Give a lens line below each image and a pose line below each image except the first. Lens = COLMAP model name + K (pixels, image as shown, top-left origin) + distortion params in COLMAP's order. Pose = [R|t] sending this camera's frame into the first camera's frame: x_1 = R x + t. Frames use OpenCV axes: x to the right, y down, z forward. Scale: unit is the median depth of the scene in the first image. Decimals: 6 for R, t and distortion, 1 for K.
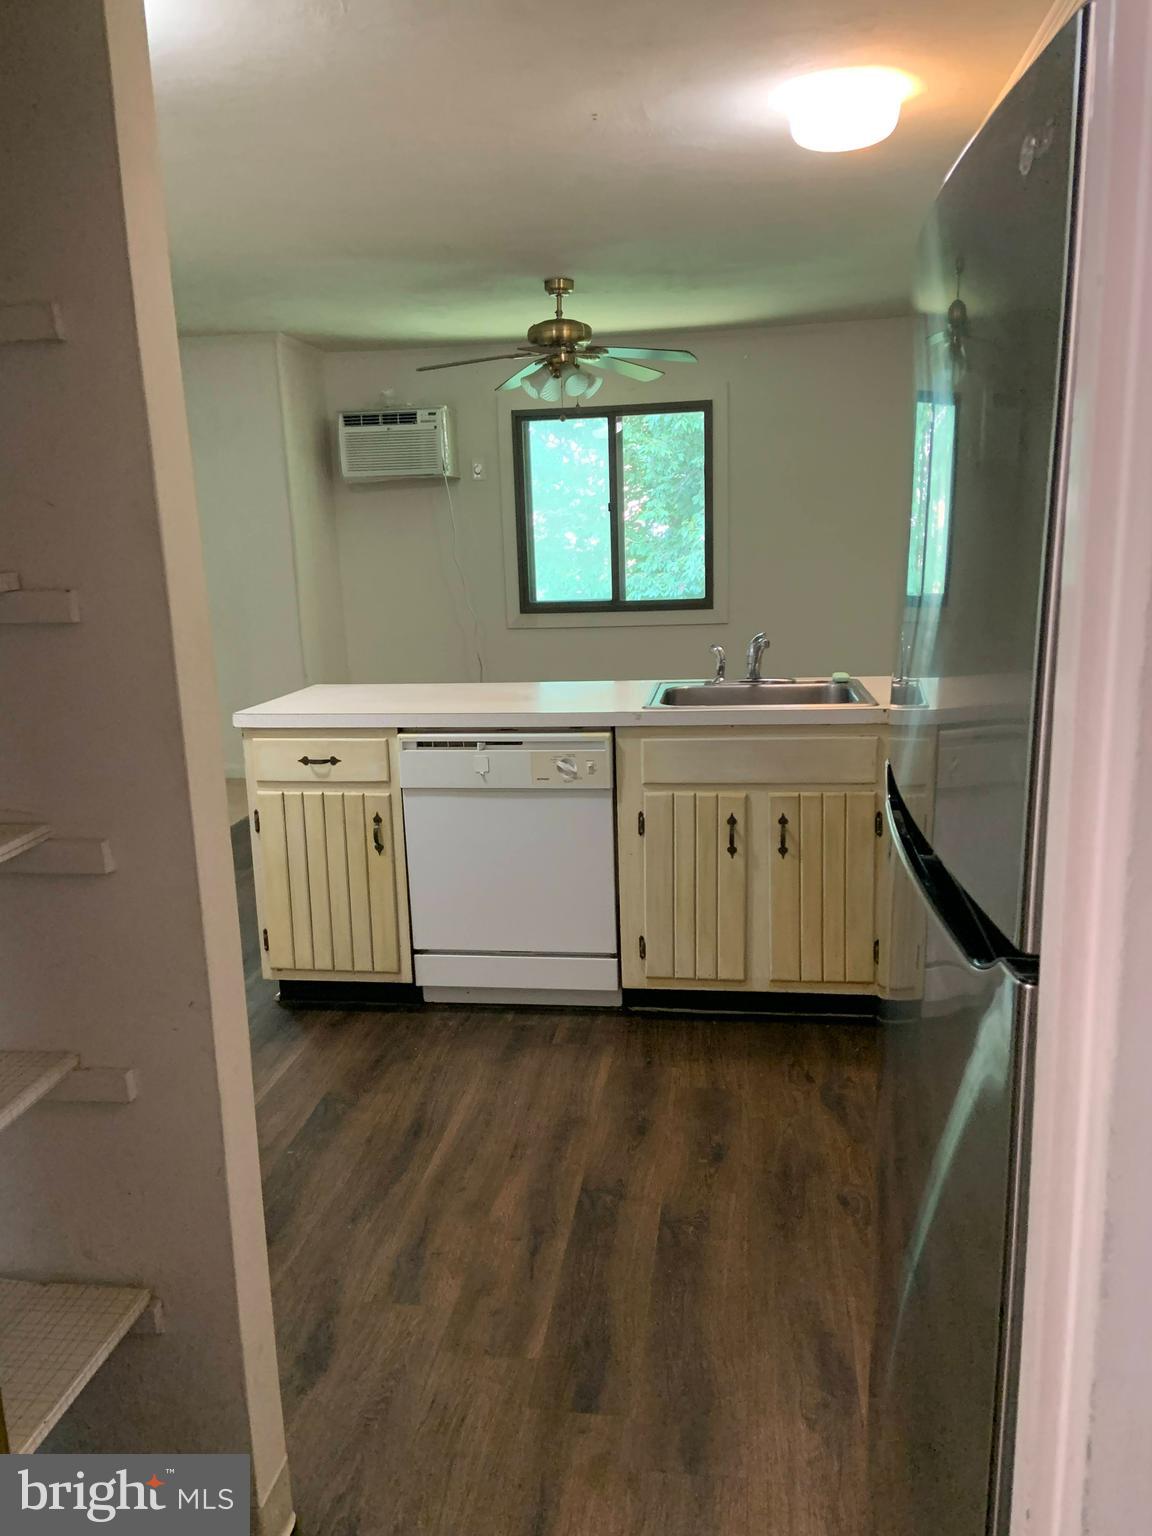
lens RADIAL K [[1162.0, 0, 575.9], [0, 1162.0, 794.0], [0, 0, 1]] dist [0.082789, -0.123018]
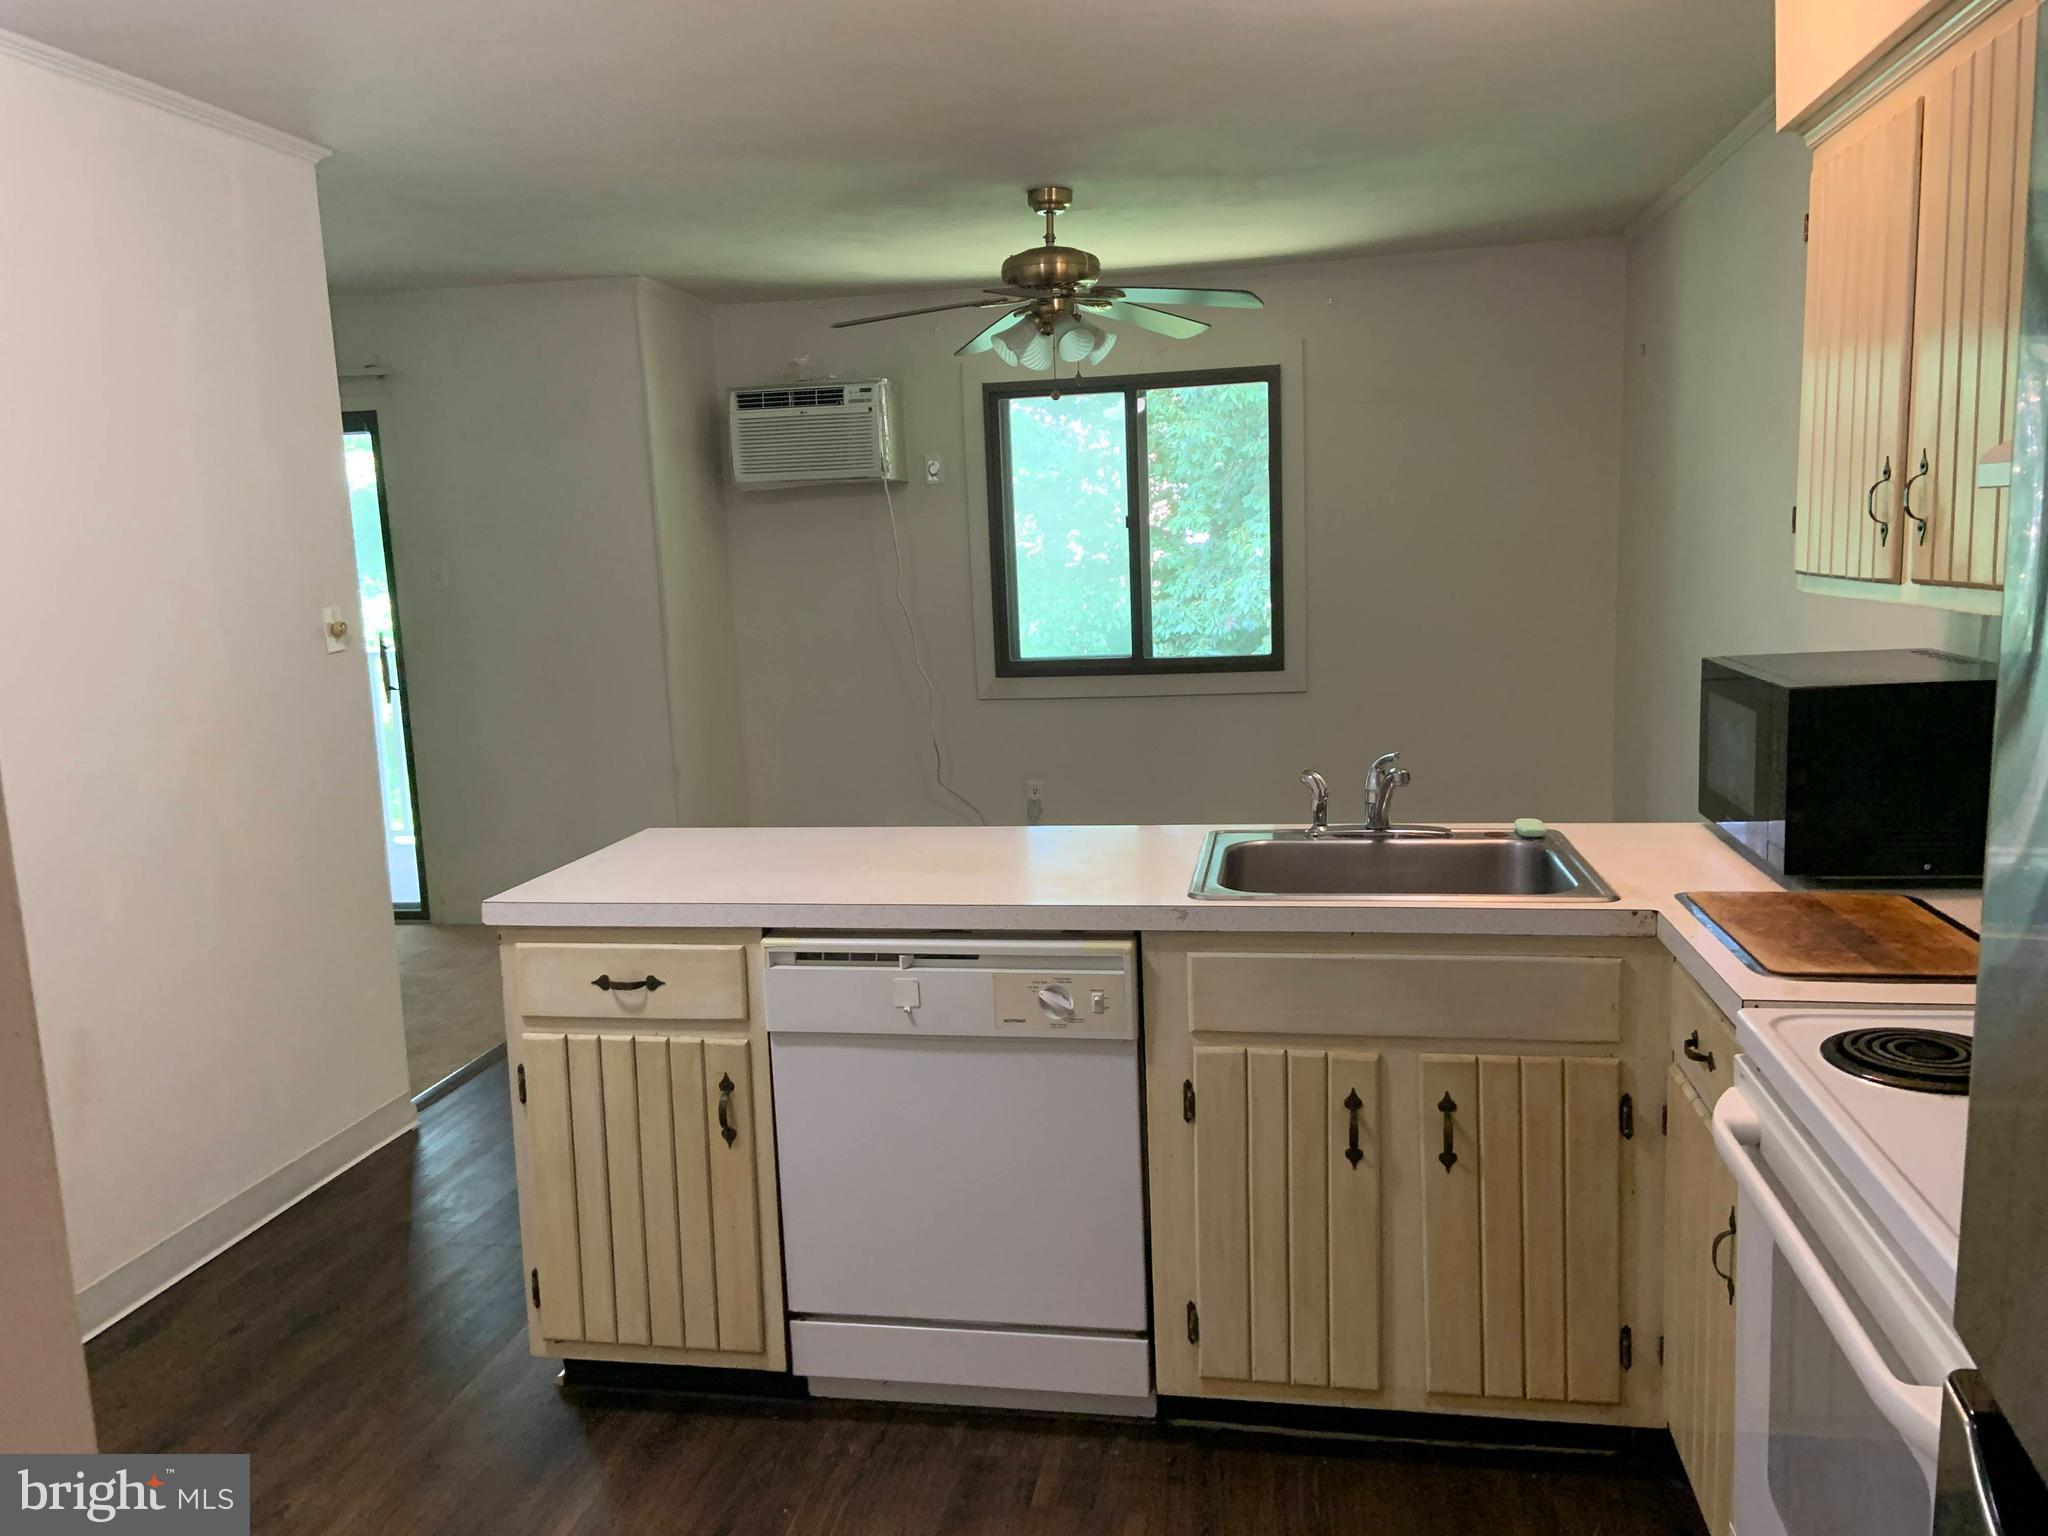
lens RADIAL K [[1549.3, 0, 1030.3], [0, 1549.3, 767.3], [0, 0, 1]] dist [0.082789, -0.123018]
pose [[0.999402, -0.002896, -0.034453, 0.005552], [0.000388, 0.997363, -0.072572, -0.075833], [0.034572, 0.072515, 0.996768, 0.221473]]
